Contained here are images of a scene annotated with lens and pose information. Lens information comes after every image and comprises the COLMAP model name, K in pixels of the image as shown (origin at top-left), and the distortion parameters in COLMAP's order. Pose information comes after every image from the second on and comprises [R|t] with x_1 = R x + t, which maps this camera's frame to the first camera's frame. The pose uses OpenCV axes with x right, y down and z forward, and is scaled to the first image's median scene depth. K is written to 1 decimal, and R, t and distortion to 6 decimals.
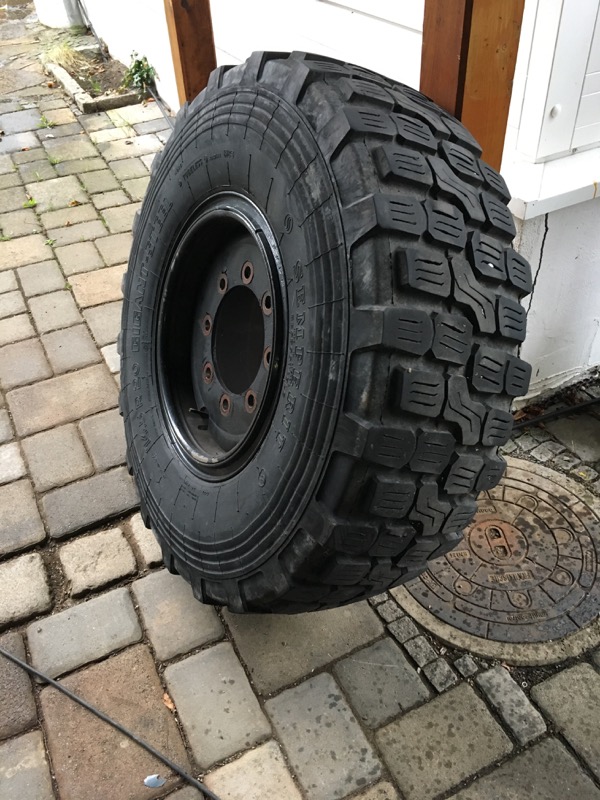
lens RADIAL K [[684.9, 0, 302.4], [0, 684.9, 398.2], [0, 0, 1]] dist [0.077933, -0.107586]
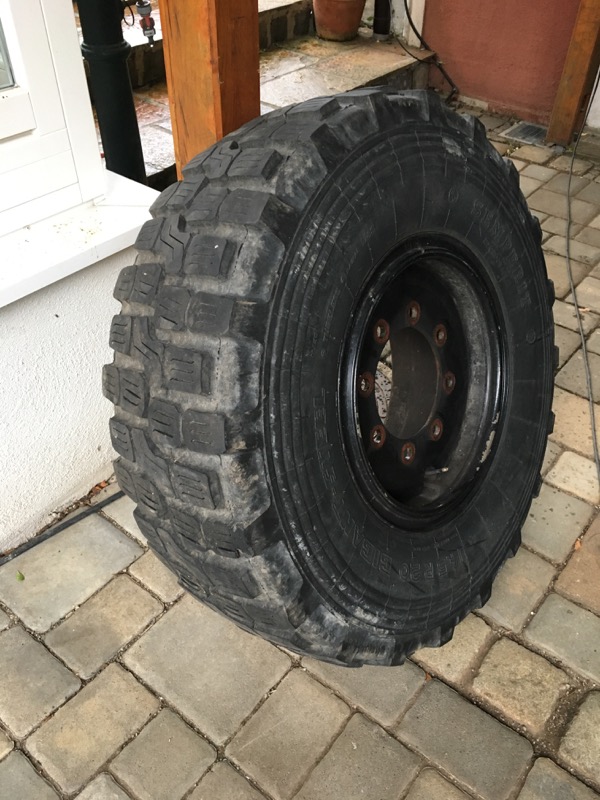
lens RADIAL K [[684.9, 0, 302.4], [0, 684.9, 398.2], [0, 0, 1]] dist [0.077933, -0.107586]
pose [[-0.410871, -0.570179, 0.711394, -0.695137], [0.602218, 0.416100, 0.681318, -0.781157], [-0.684484, 0.708348, 0.172409, 0.902100]]
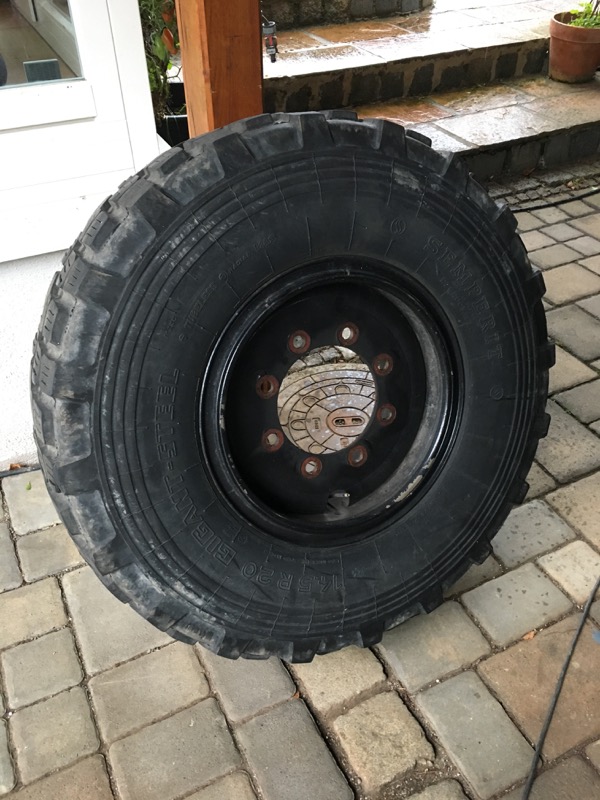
lens RADIAL K [[684.9, 0, 302.4], [0, 684.9, 398.2], [0, 0, 1]] dist [0.077933, -0.107586]
pose [[0.004541, -0.596799, 0.802378, -0.834356], [0.661480, 0.603547, 0.445168, -0.517305], [-0.749949, 0.528736, 0.397512, 0.602722]]
